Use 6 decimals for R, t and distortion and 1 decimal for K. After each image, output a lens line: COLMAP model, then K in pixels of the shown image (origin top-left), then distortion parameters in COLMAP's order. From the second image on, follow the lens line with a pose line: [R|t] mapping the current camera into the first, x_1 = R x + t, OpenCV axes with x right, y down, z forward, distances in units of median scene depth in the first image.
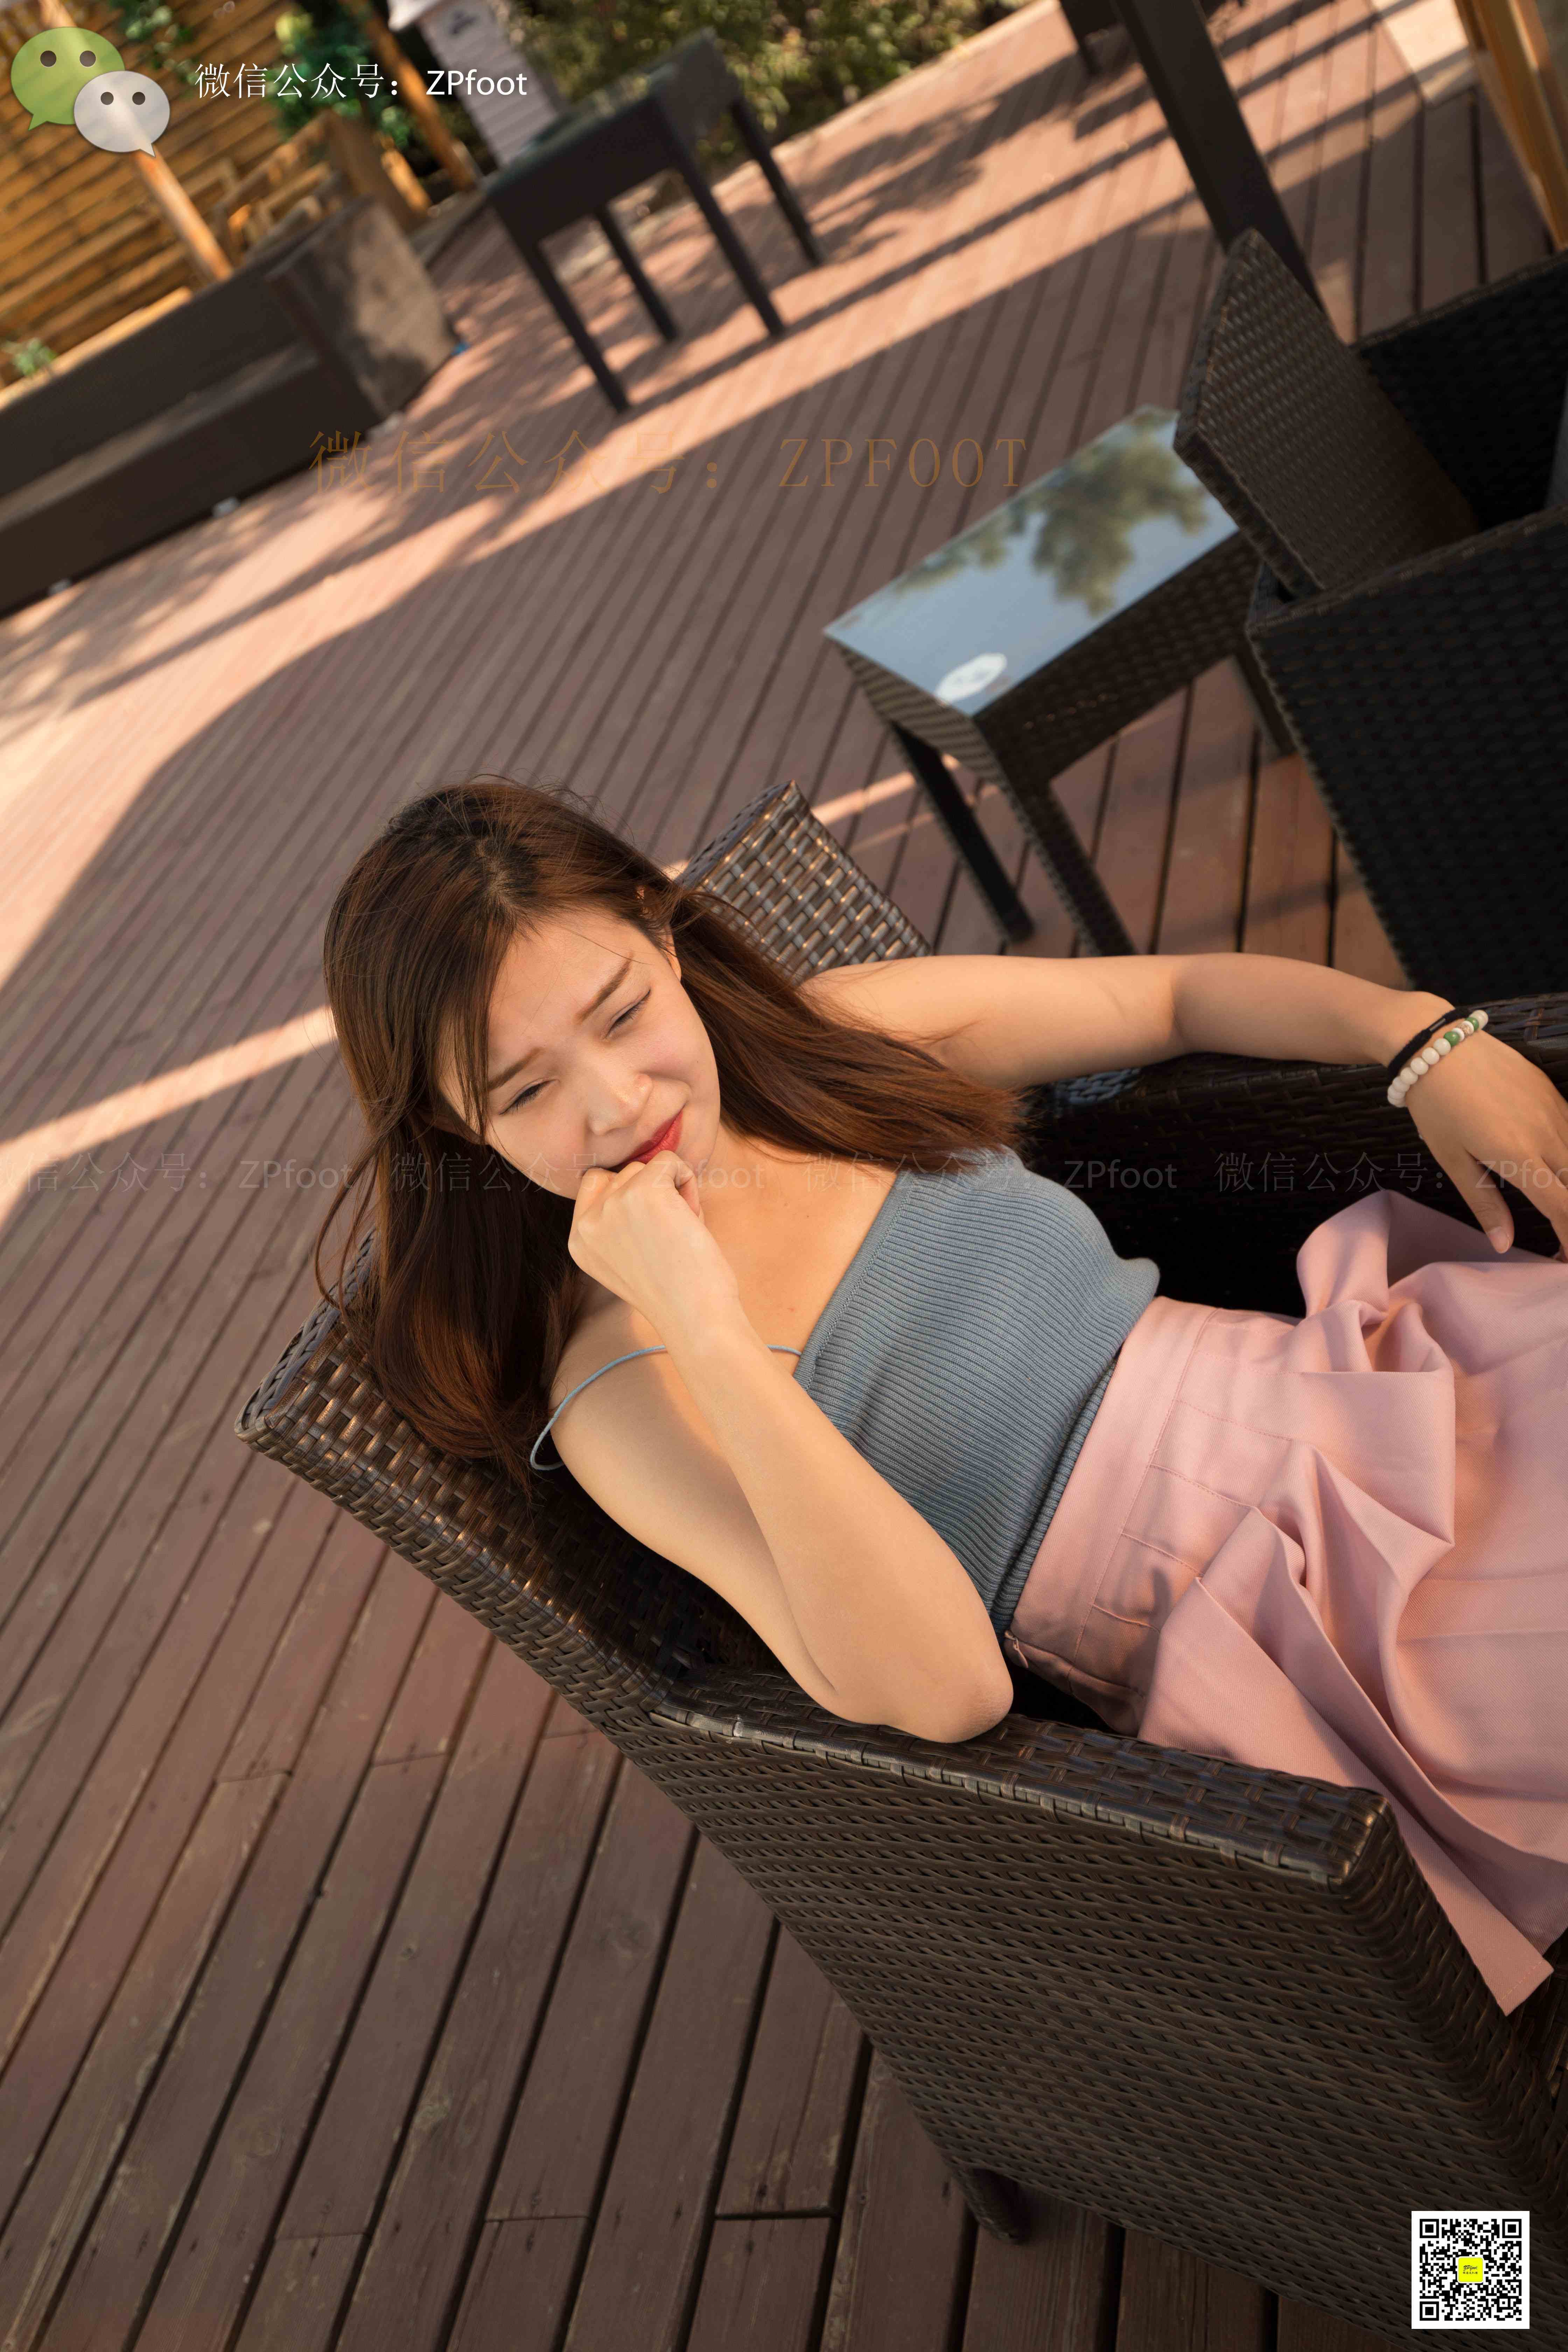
lens RADIAL K [[2183.7, 0, 775.1], [0, 2183.7, 1130.1], [0, 0, 1]] dist [0.026012, 0.000000]
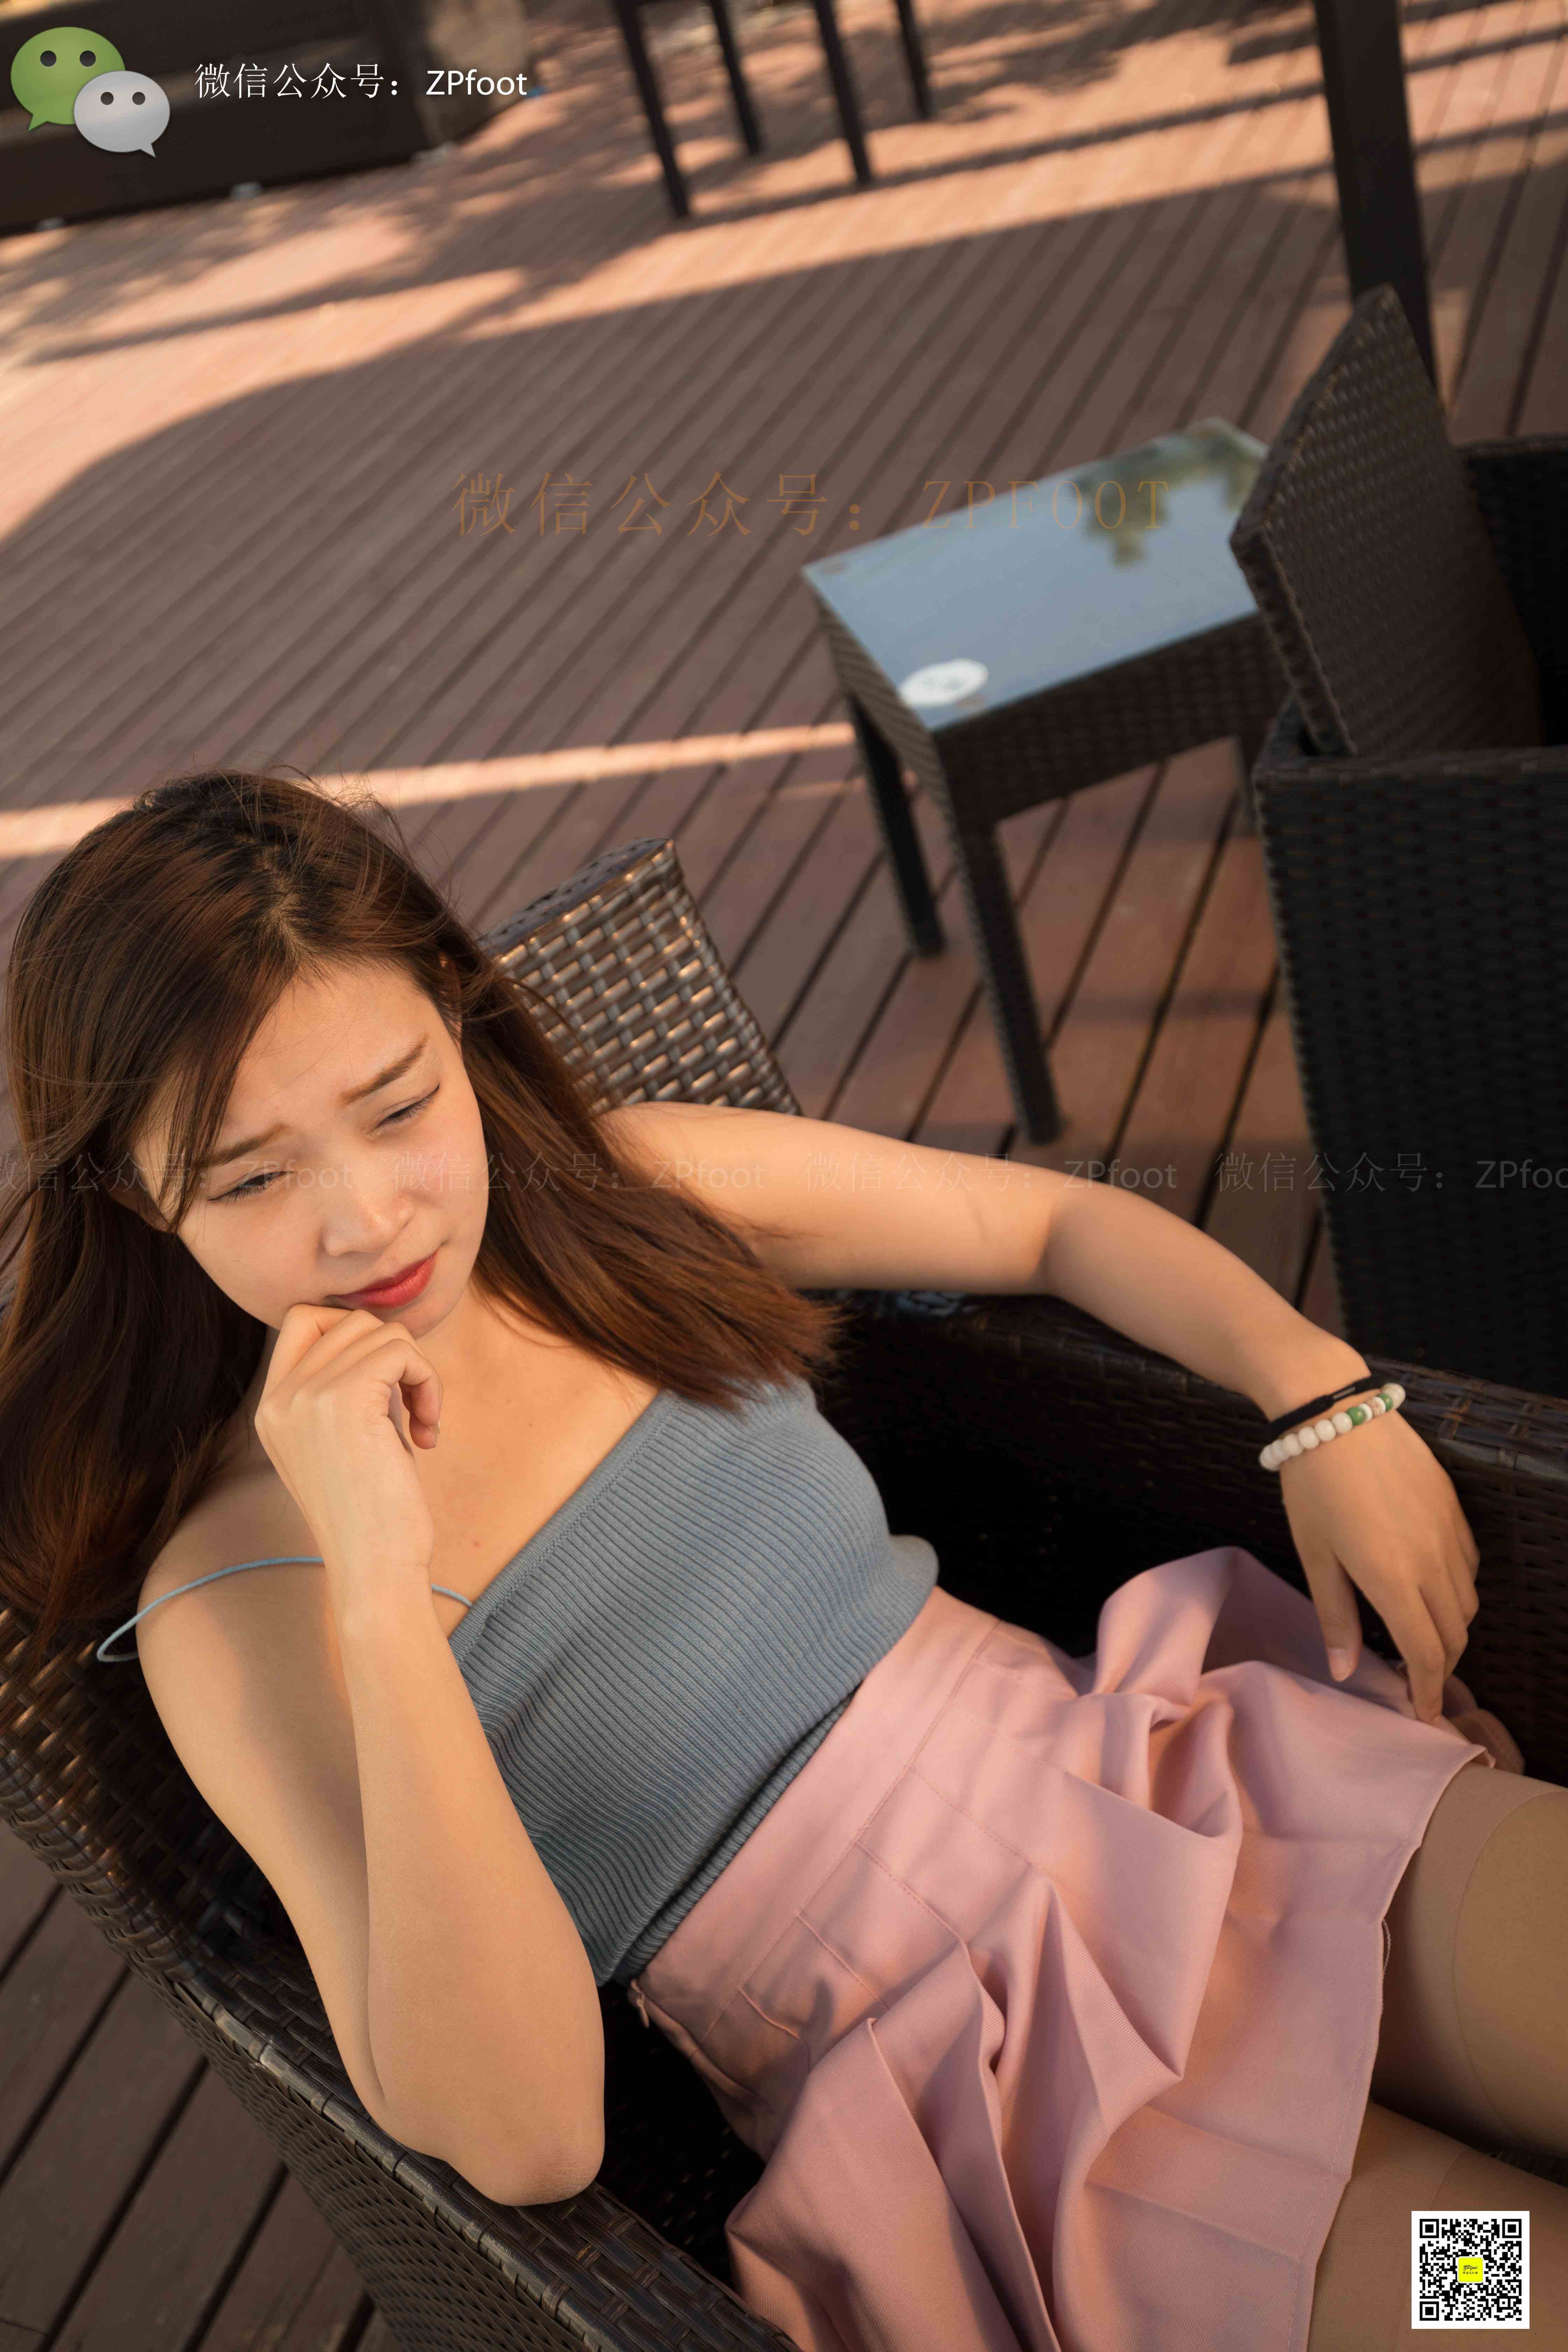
lens RADIAL K [[2183.7, 0, 777.6], [0, 2183.7, 1145.4], [0, 0, 1]] dist [0.026012, 0.000000]
pose [[0.965214, 0.252158, 0.069122, 0.018772], [-0.256934, 0.963736, 0.072093, -0.119686], [-0.048437, -0.087345, 0.995000, 0.181270]]
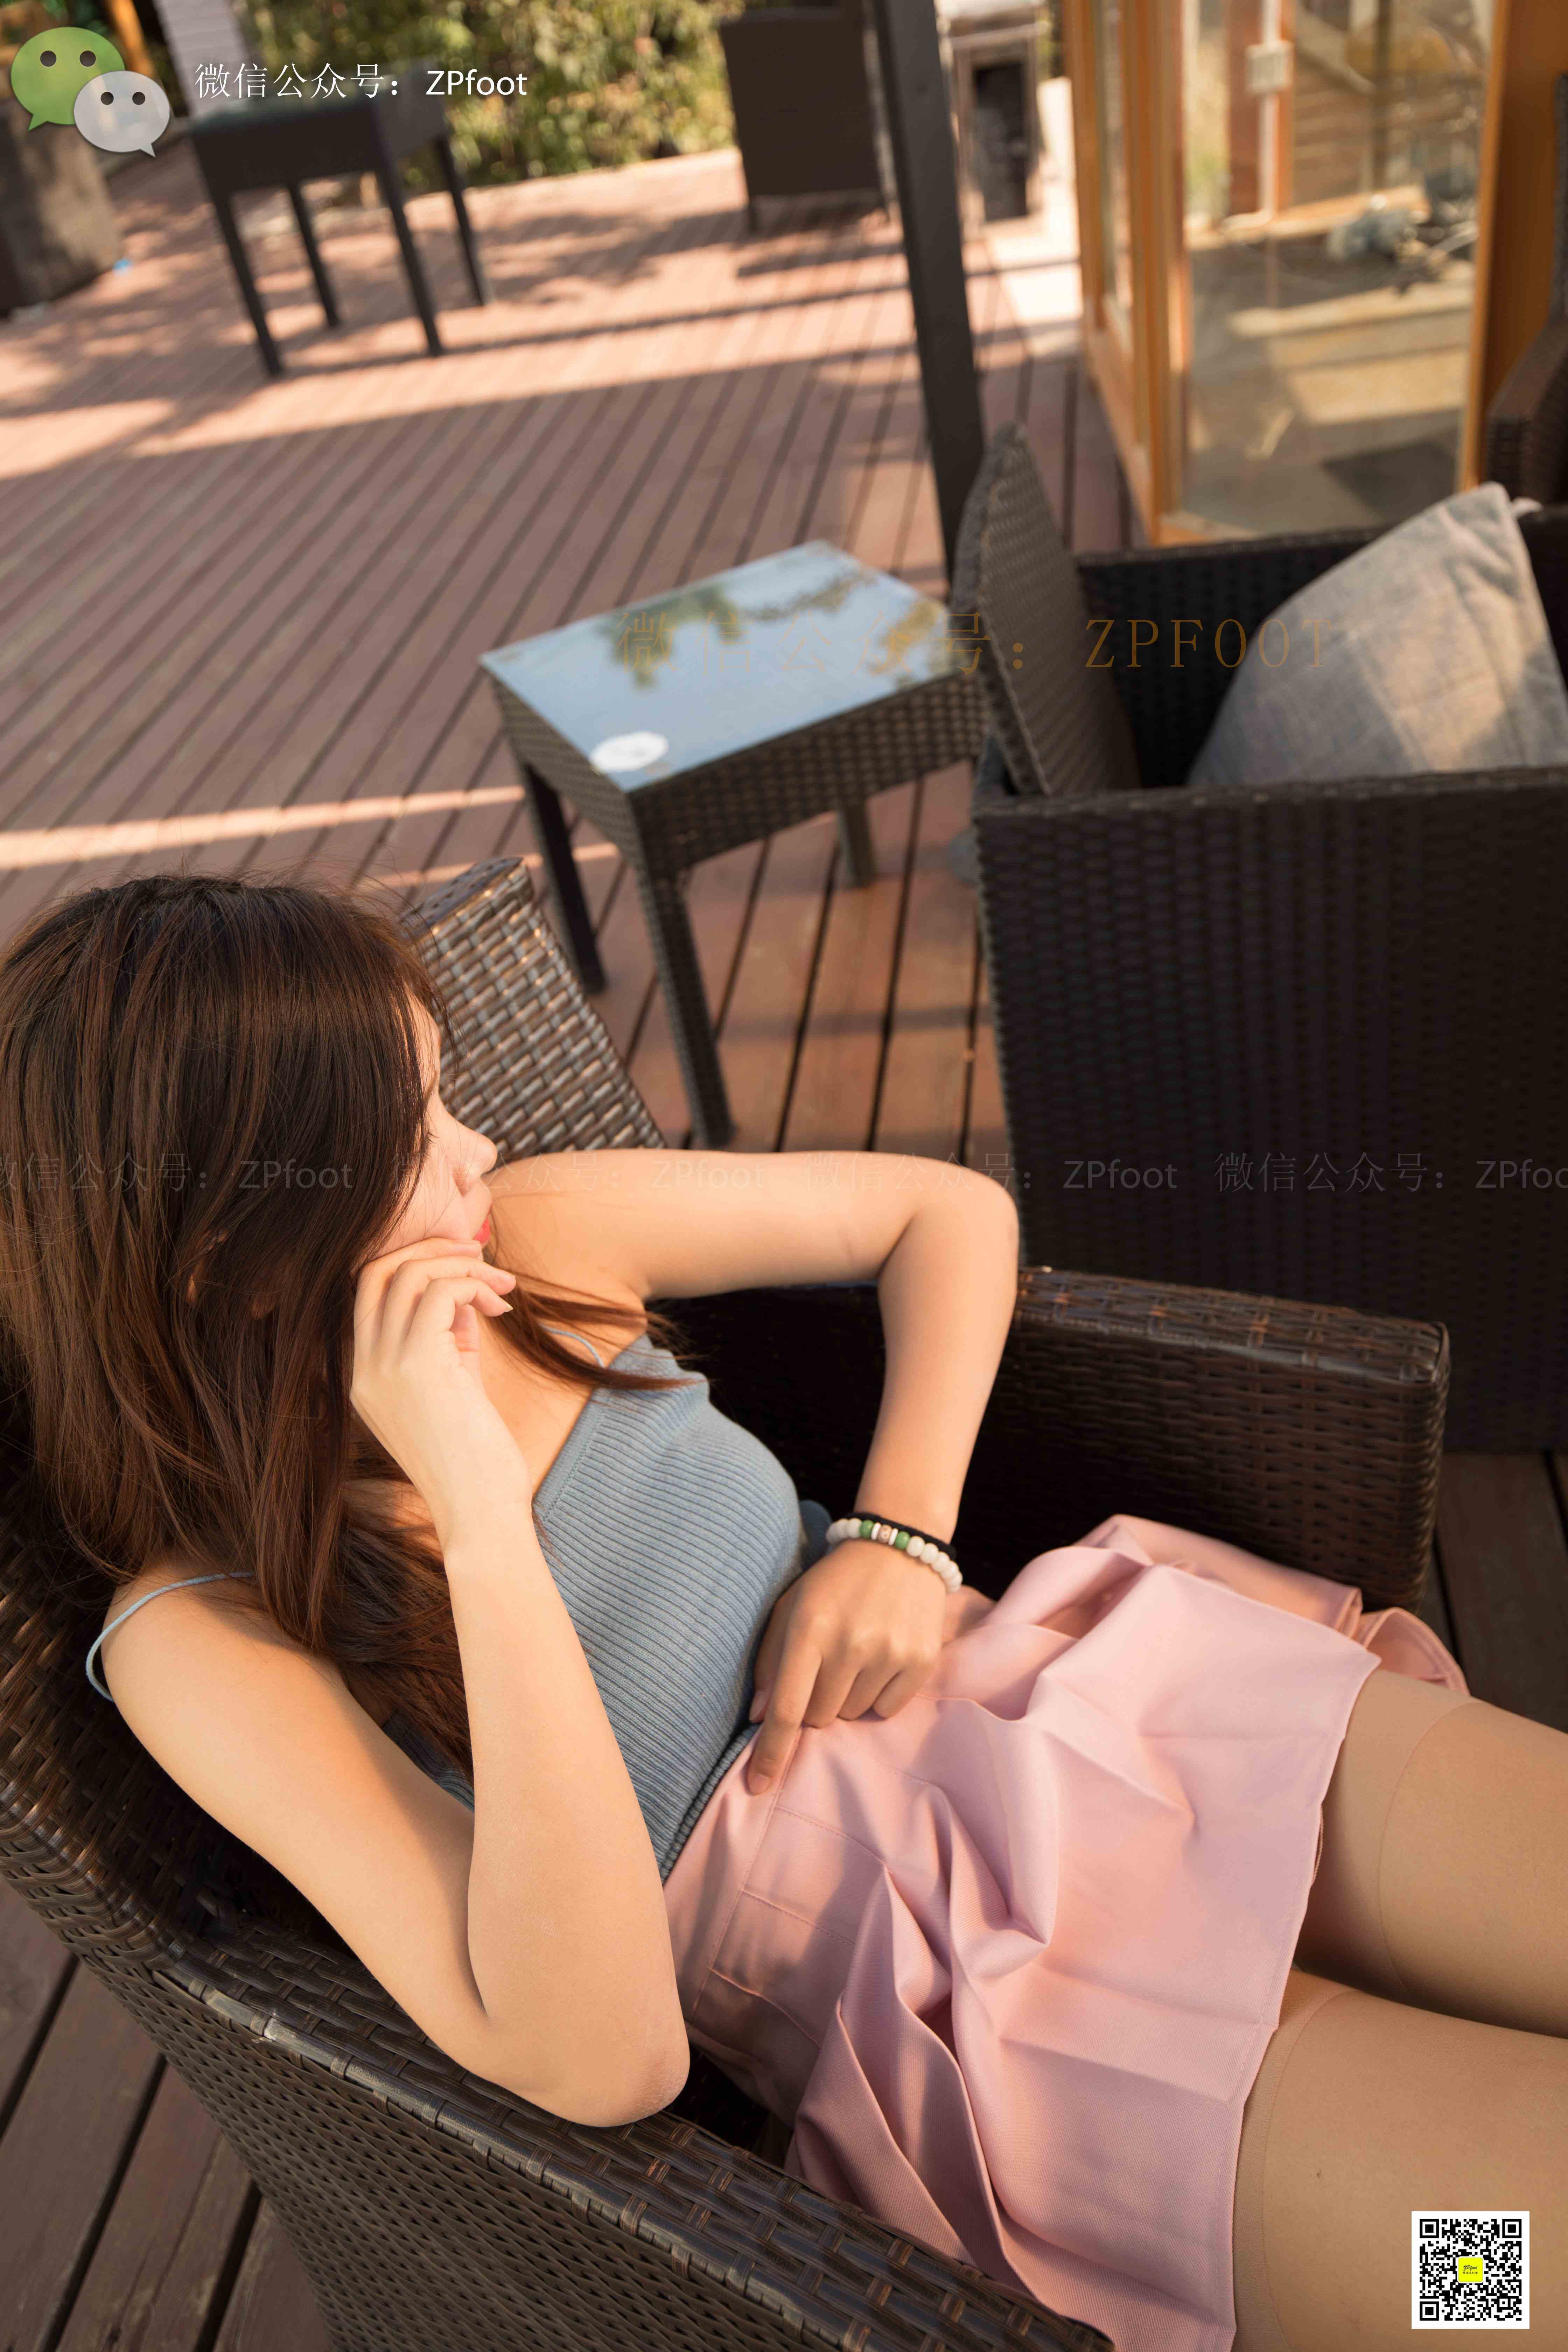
lens RADIAL K [[1812.5, 0, 779.3], [0, 1812.5, 1141.5], [0, 0, 1]] dist [0.013014, 0.011798]
pose [[0.932736, 0.211715, 0.291858, -0.086589], [-0.220529, 0.975376, -0.002761, -0.068897], [-0.285256, -0.061788, 0.956458, 0.257247]]
